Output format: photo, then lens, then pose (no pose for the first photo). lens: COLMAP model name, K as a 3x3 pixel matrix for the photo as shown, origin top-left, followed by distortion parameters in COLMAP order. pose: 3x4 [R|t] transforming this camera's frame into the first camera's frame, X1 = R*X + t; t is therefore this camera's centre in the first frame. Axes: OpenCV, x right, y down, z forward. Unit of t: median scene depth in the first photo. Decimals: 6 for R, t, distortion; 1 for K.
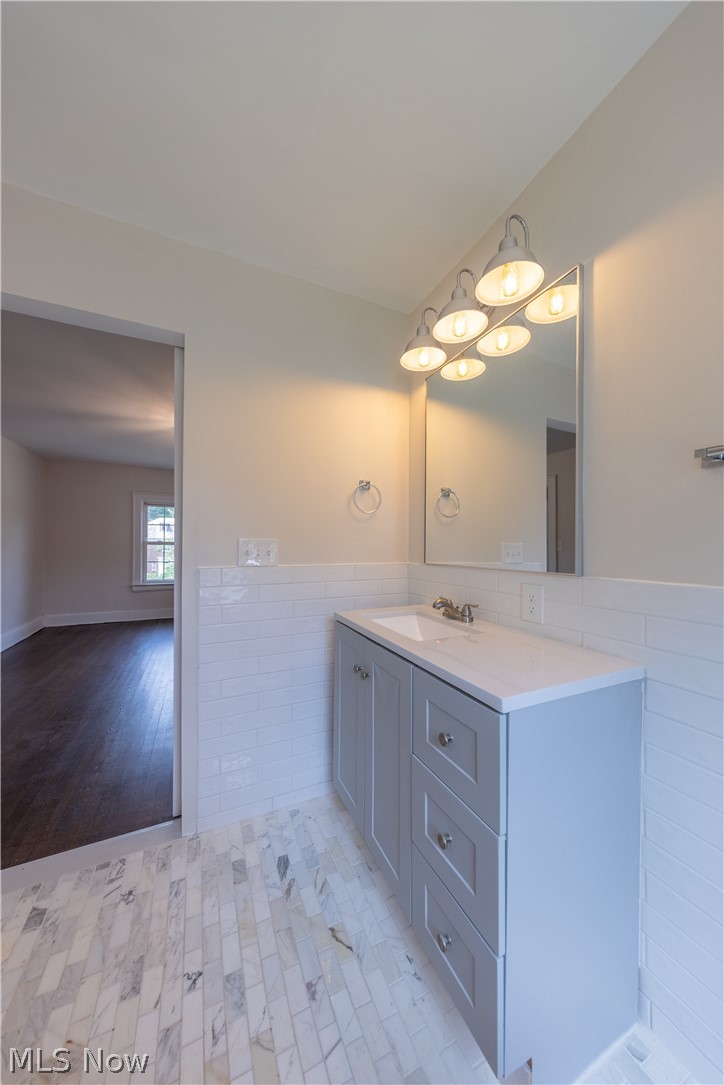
lens RADIAL K [[348.3, 0, 354.3], [0, 348.3, 542.4], [0, 0, 1]] dist [0.006432, -0.000632]
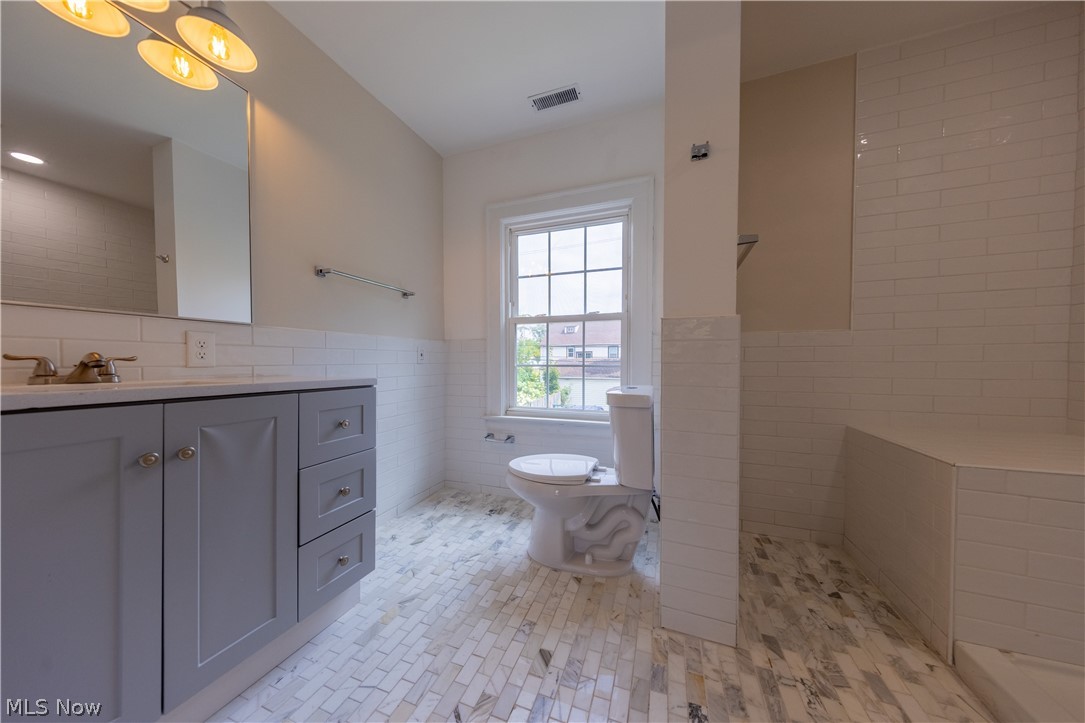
lens RADIAL K [[348.3, 0, 534.7], [0, 348.3, 360.5], [0, 0, 1]] dist [0.006432, -0.000632]
pose [[-0.701794, -0.002185, 0.712377, -0.833017], [-0.009545, 0.999934, -0.006336, 0.179802], [-0.712316, -0.011247, -0.701768, 0.899120]]
